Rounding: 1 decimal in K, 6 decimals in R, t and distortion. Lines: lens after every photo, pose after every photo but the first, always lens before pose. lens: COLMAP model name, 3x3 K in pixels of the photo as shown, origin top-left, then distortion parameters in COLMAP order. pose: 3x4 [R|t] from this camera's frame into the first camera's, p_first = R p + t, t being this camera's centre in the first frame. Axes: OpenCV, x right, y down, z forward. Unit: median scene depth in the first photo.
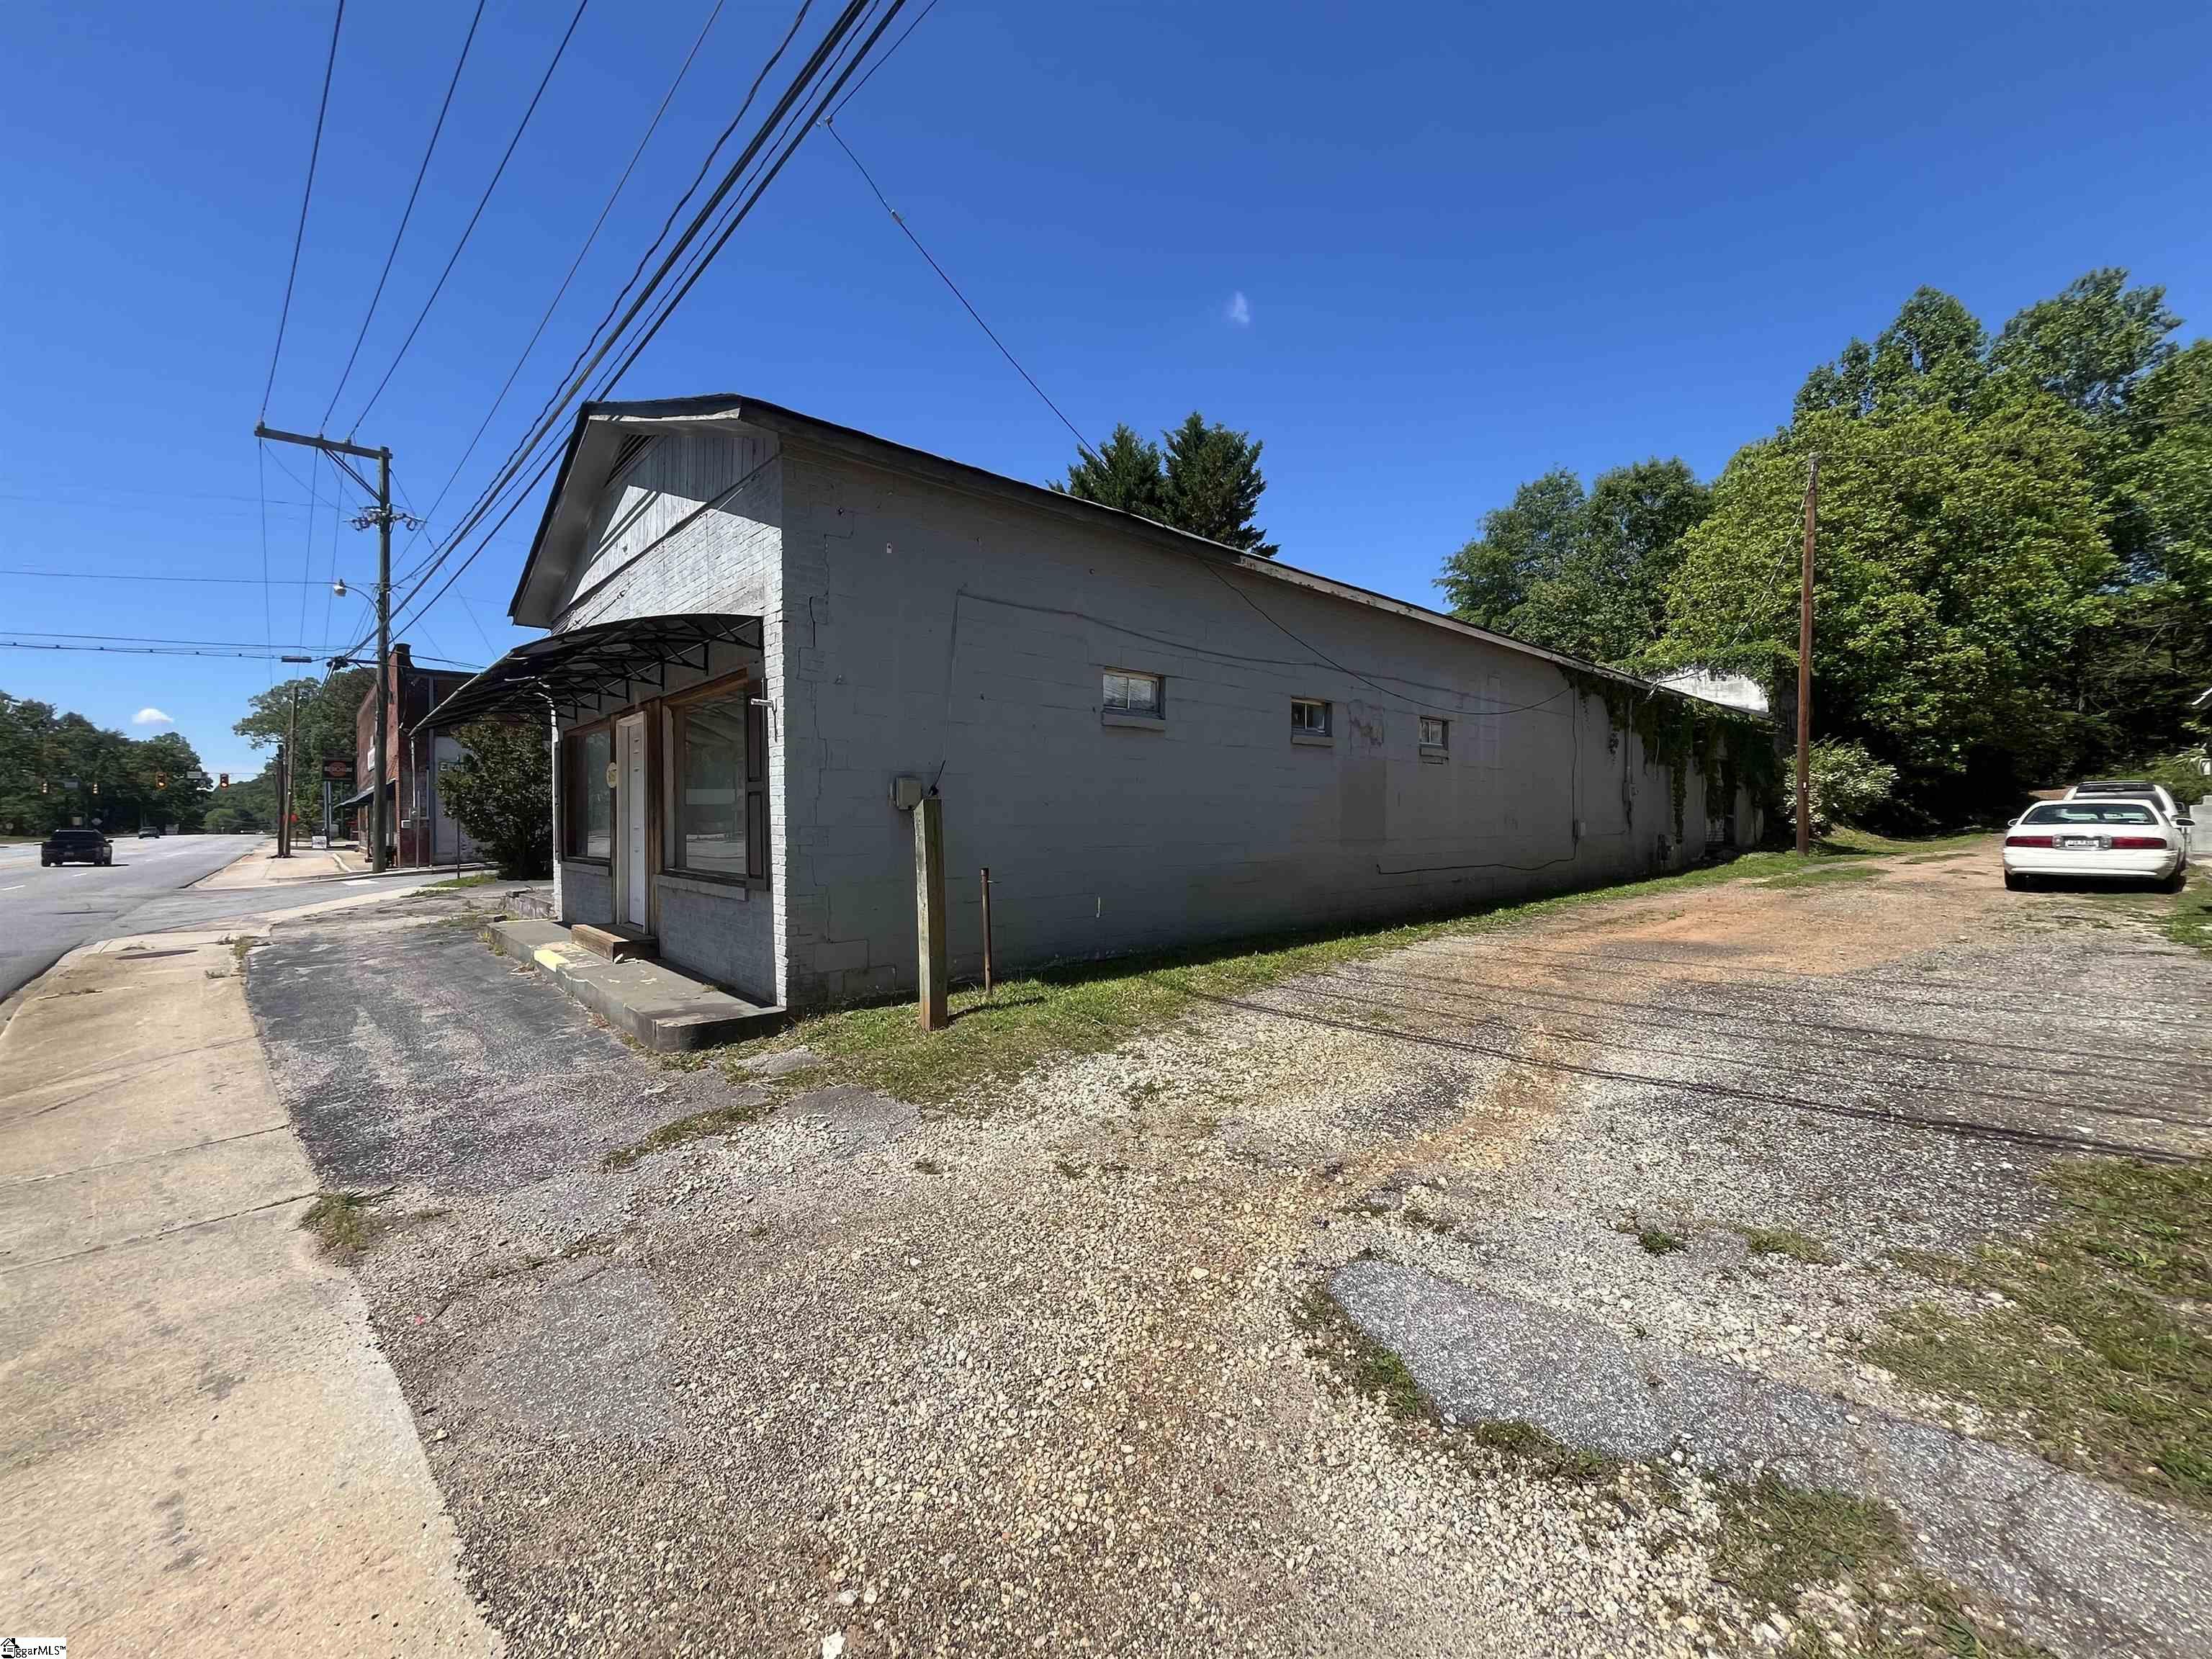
lens RADIAL K [[933.9, 0, 1106.0], [0, 933.9, 829.5], [0, 0, 1]] dist [-0.012993, -0.000050]
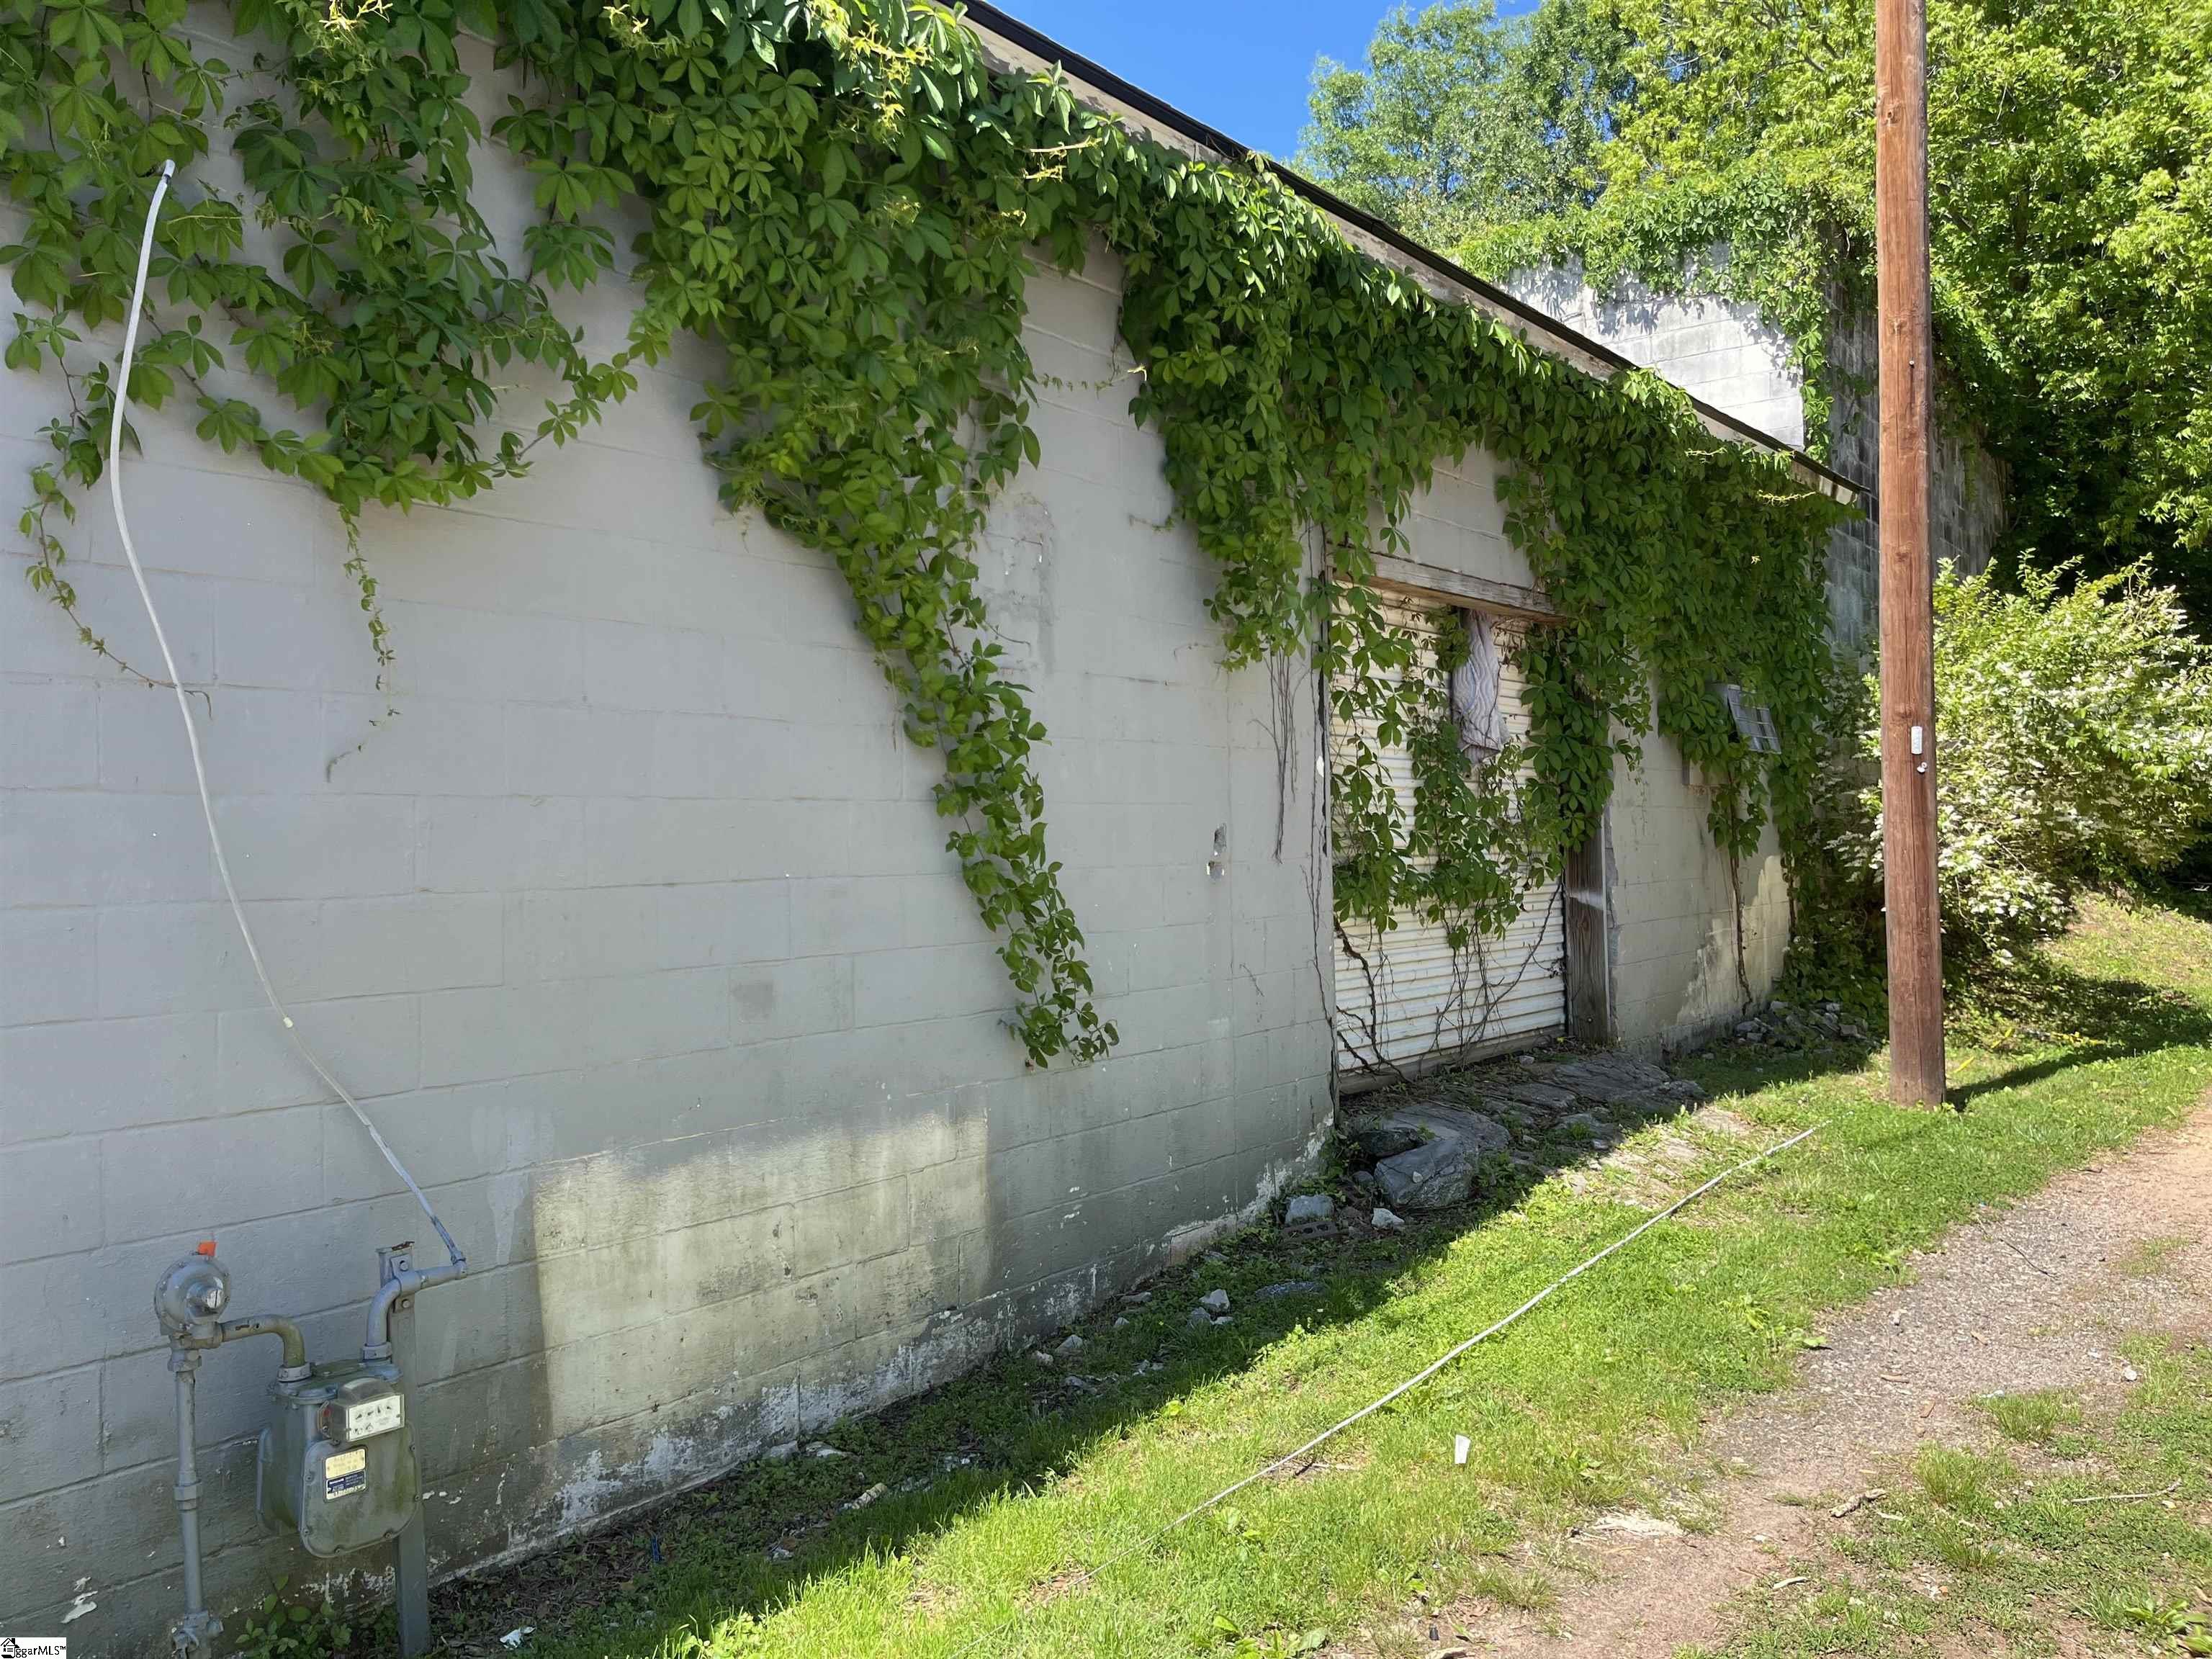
lens RADIAL K [[1685.0, 0, 1106.0], [0, 1685.0, 829.5], [0, 0, 1]] dist [0.047626, -0.090199]
pose [[0.989519, -0.015204, 0.143601, 0.470475], [0.017861, 0.999692, -0.017226, -0.021154], [-0.143295, 0.019611, 0.989486, 0.592848]]
